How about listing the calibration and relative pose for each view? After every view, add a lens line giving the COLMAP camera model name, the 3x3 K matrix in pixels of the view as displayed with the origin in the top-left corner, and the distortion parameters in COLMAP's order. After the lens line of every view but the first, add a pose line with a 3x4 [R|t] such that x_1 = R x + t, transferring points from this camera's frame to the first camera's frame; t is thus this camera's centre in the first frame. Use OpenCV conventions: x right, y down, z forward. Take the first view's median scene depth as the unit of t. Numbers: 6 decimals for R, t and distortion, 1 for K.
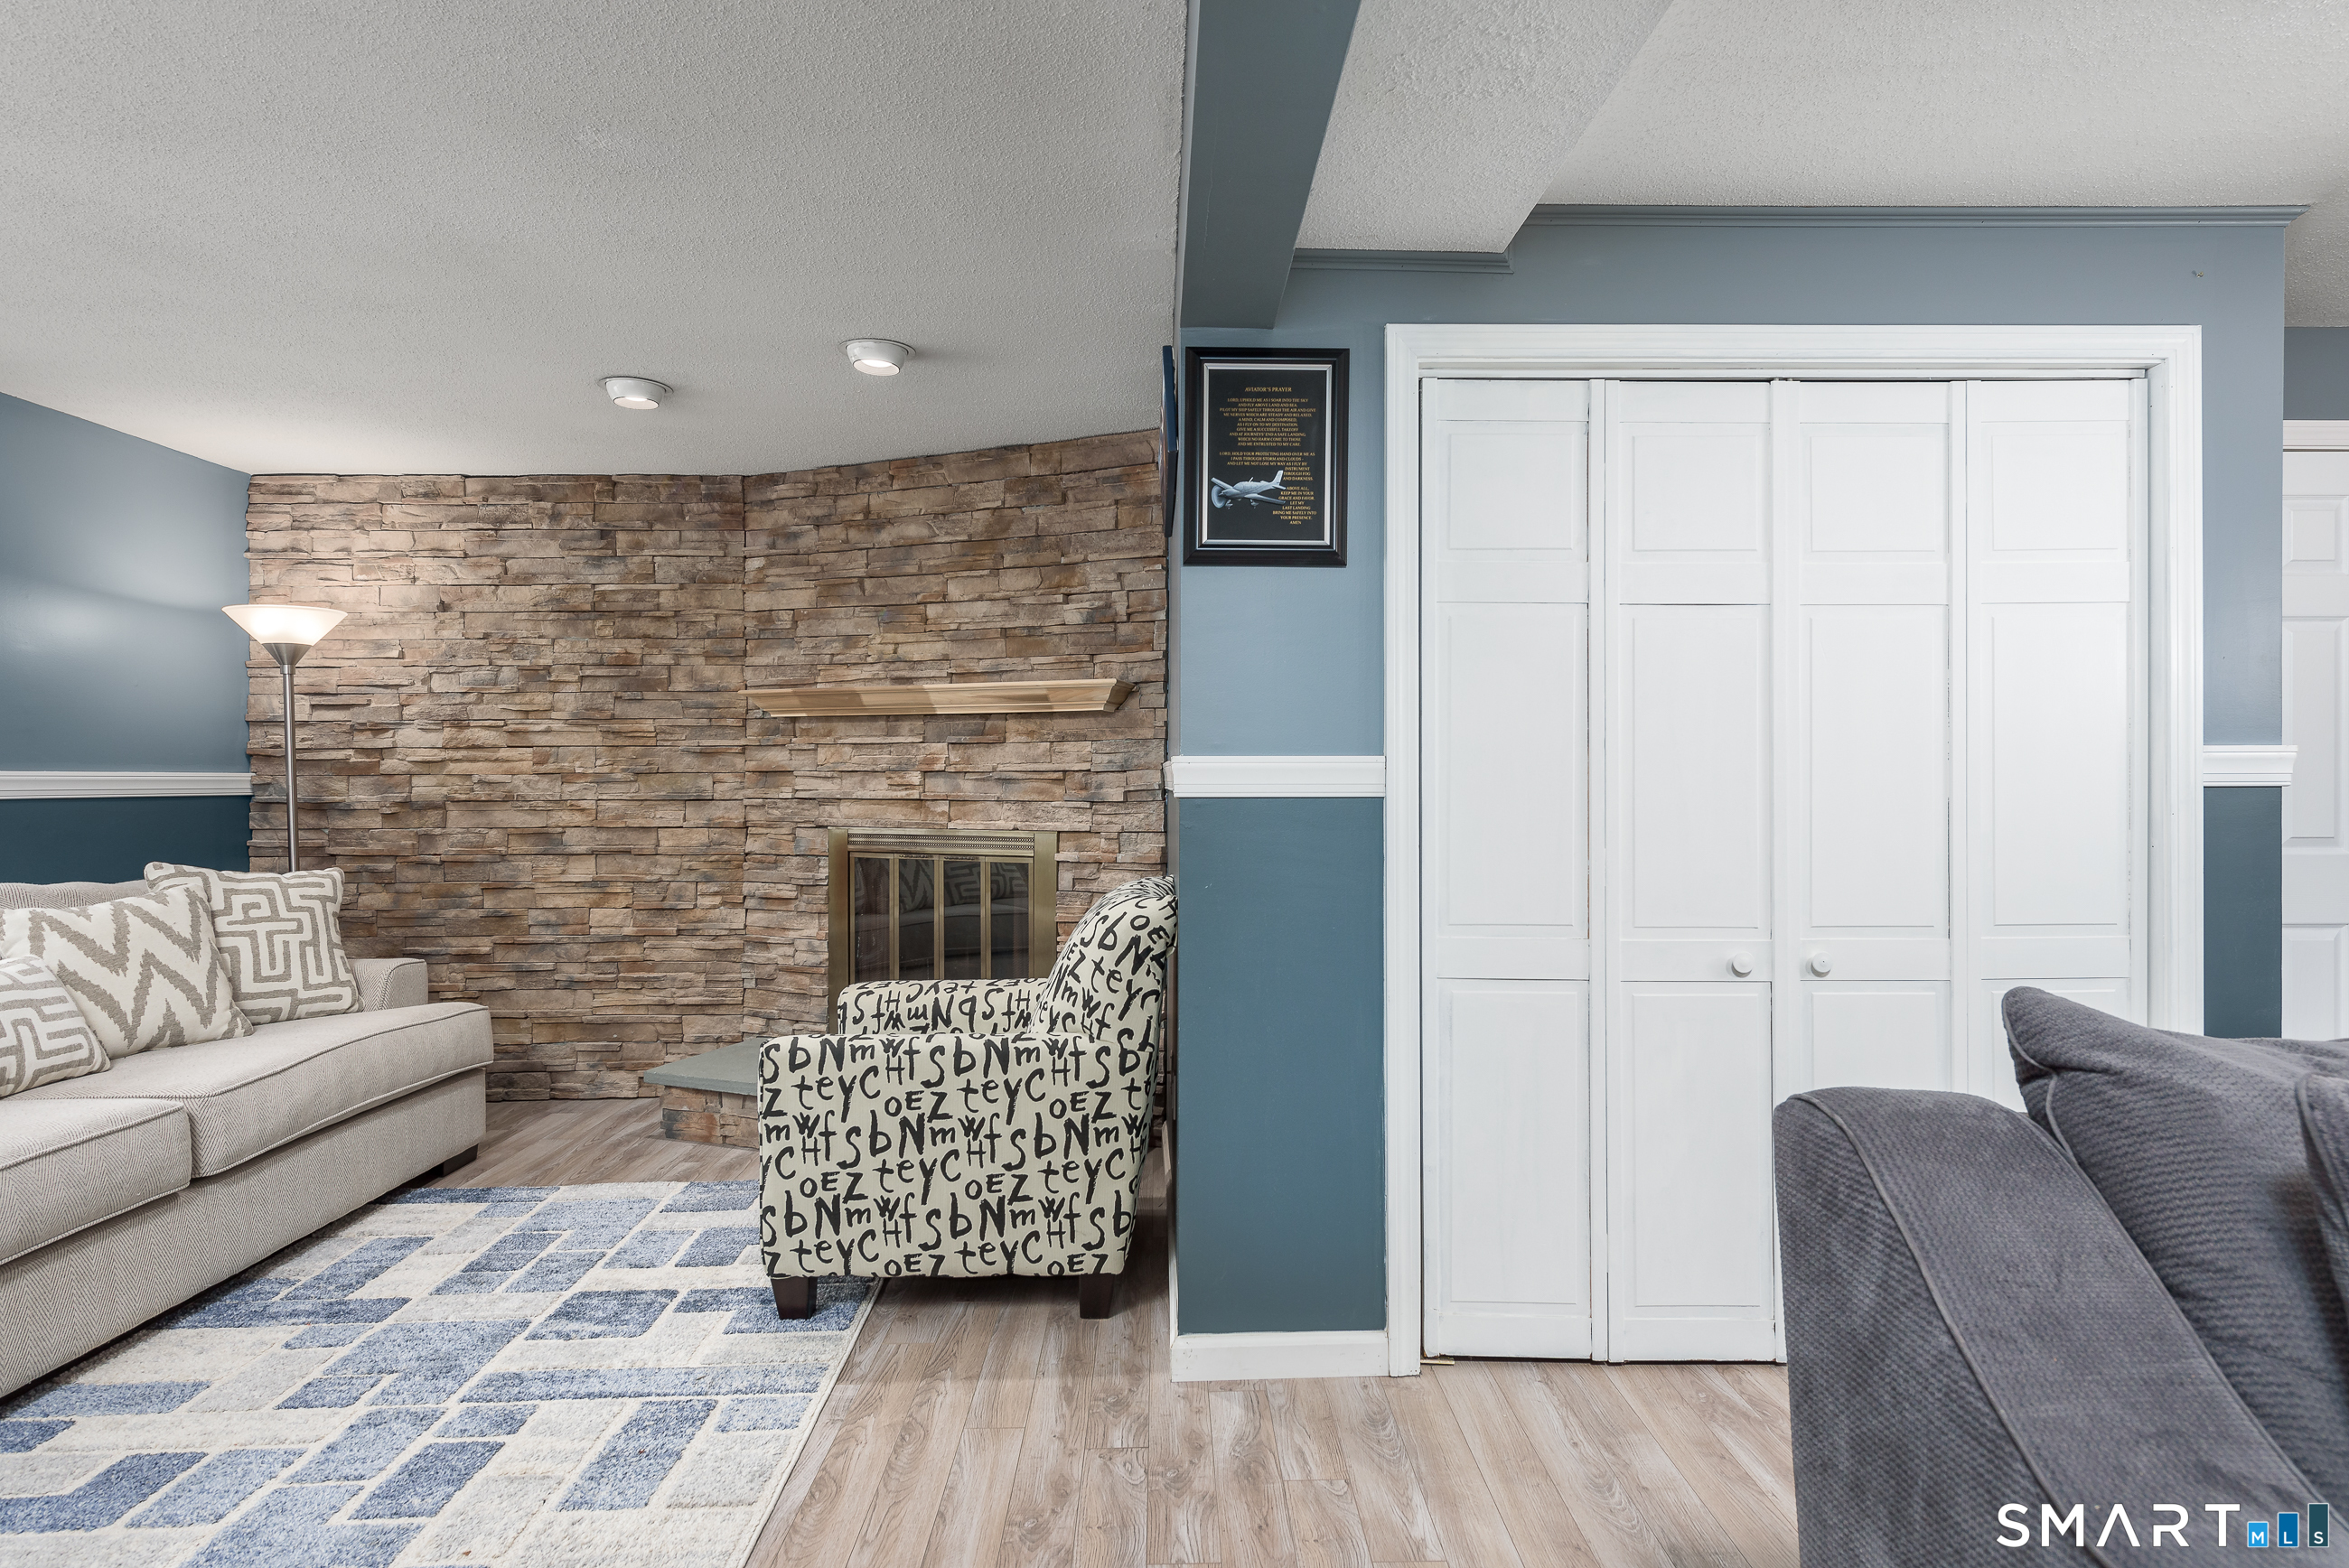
lens RADIAL K [[1250.2, 0, 1171.7], [0, 1250.2, 780.4], [0, 0, 1]] dist [0.019189, -0.000913]
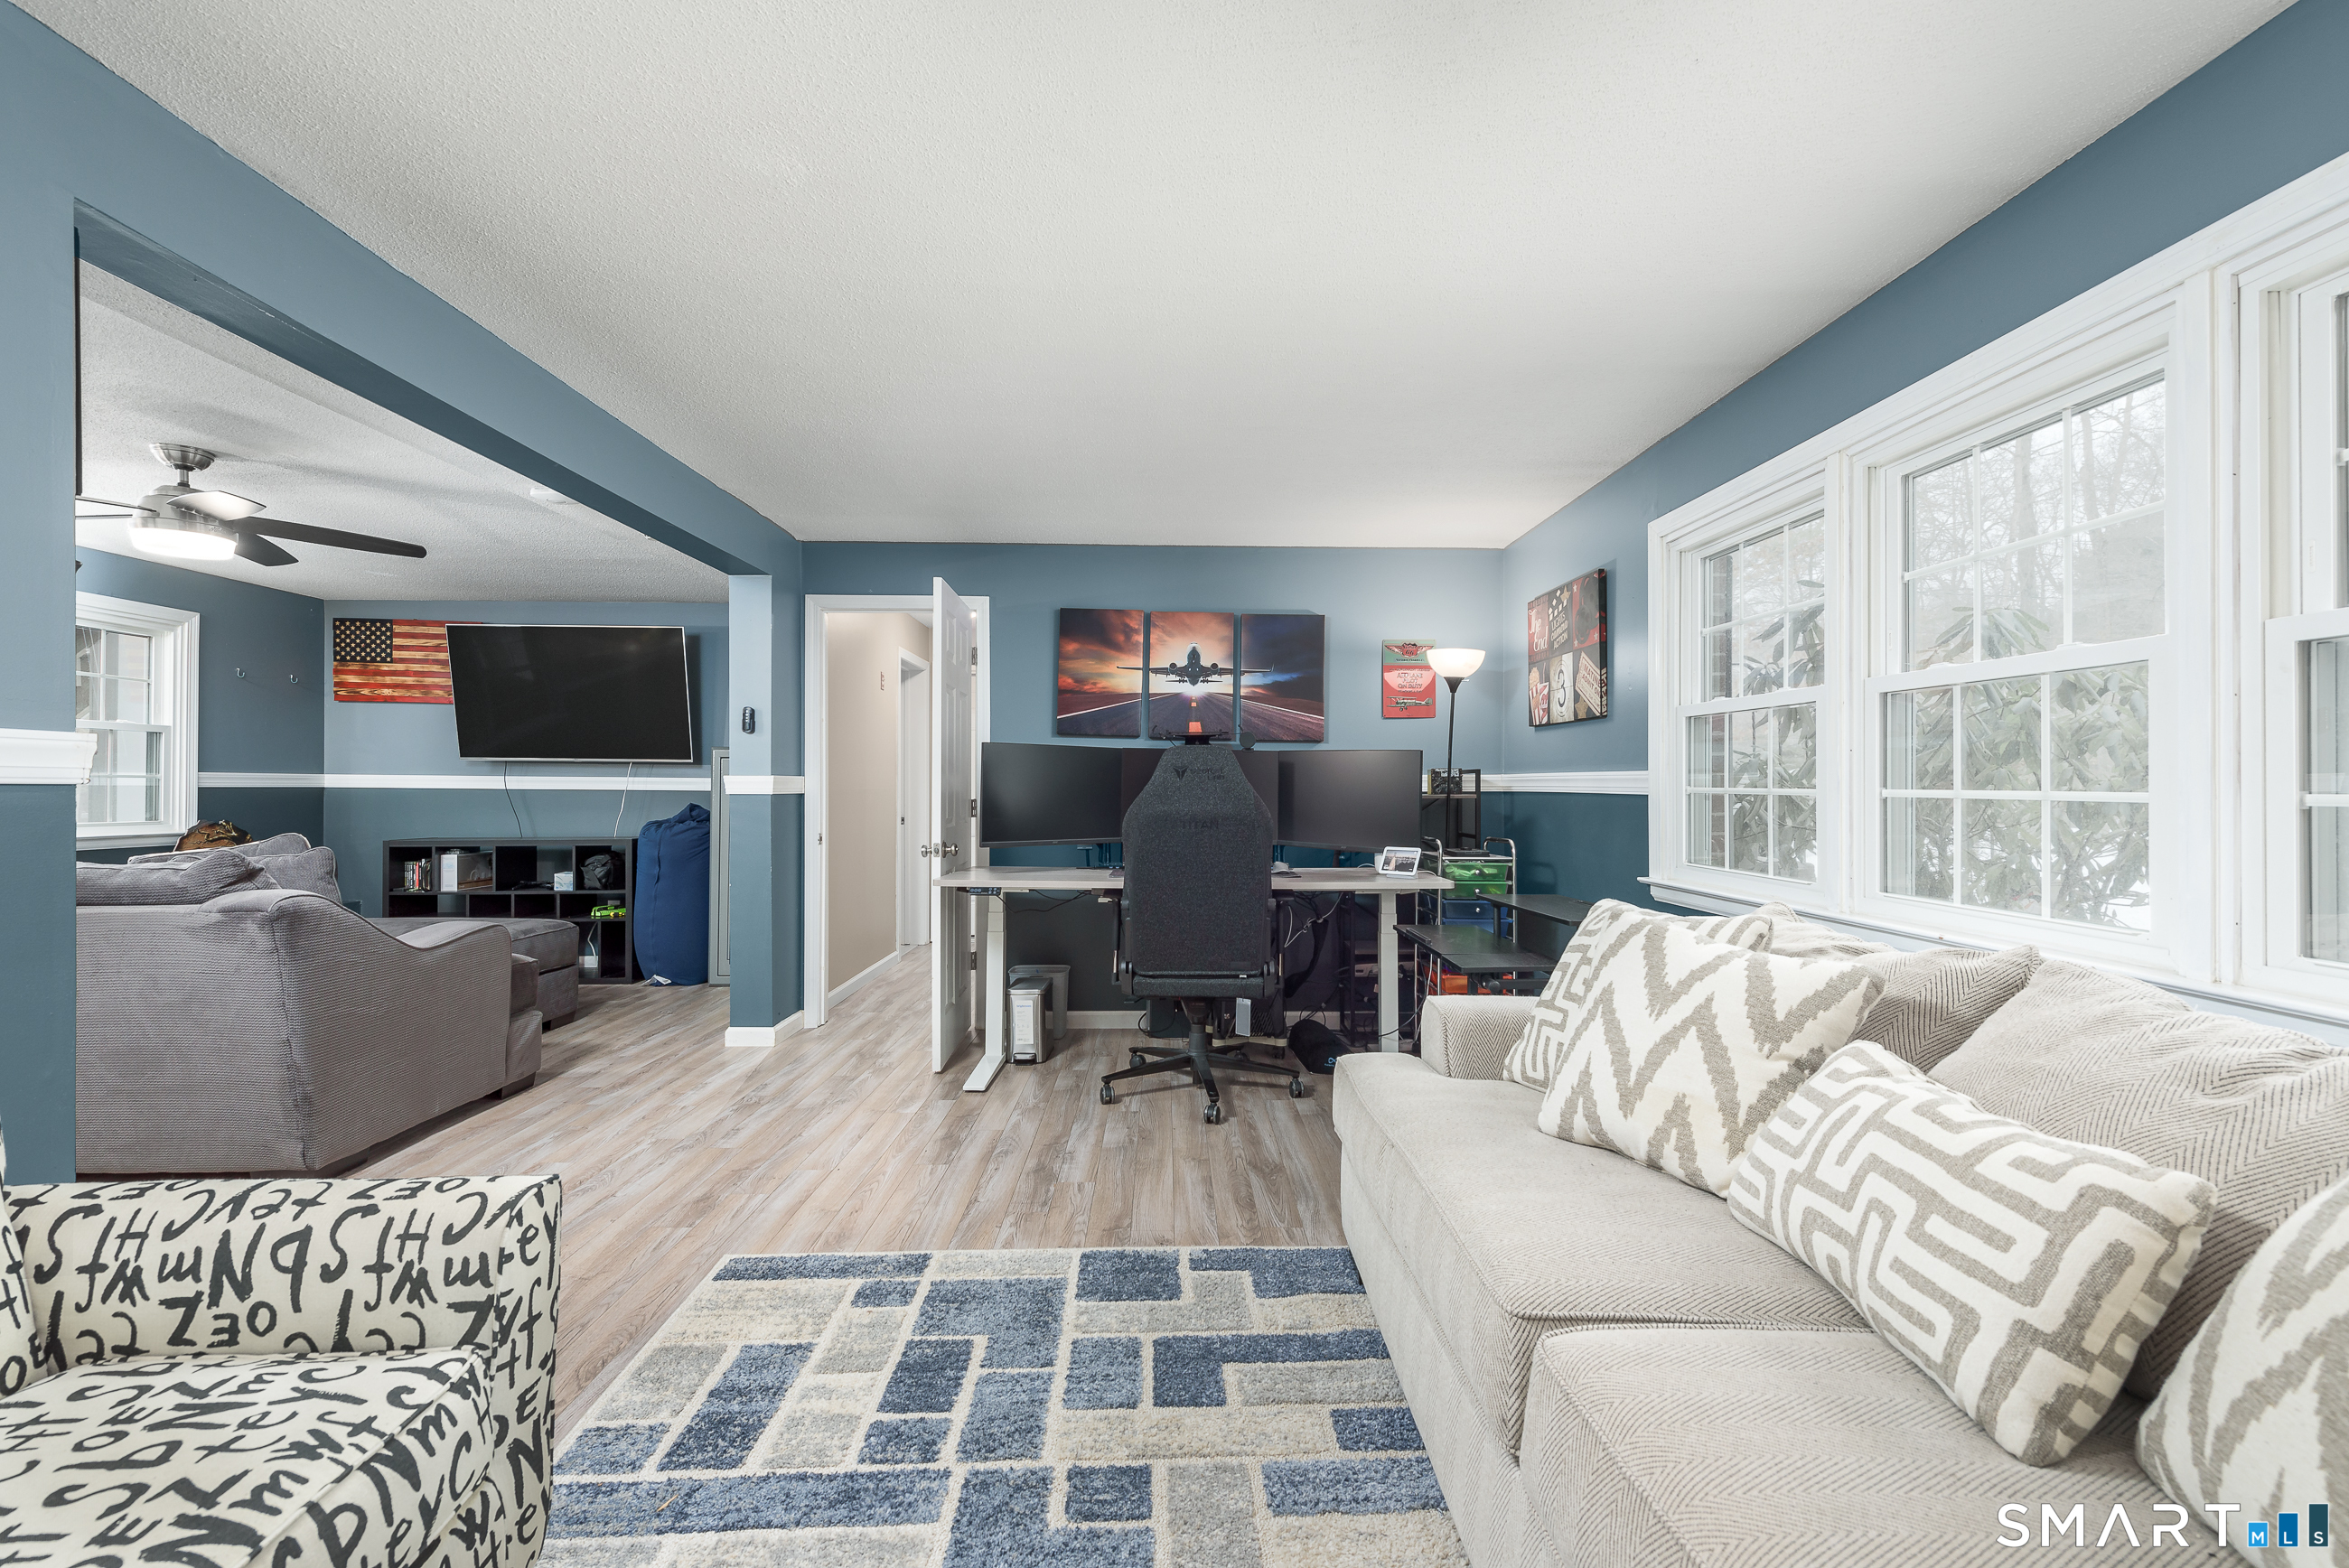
lens RADIAL K [[956.9, 0, 1165.8], [0, 956.9, 777.9], [0, 0, 1]] dist [0.002531, 0.000049]
pose [[-0.999959, 0.002303, -0.008754, -0.394866], [0.002345, 0.999986, -0.004693, 0.004162], [0.008743, -0.004714, -0.999951, 0.935120]]
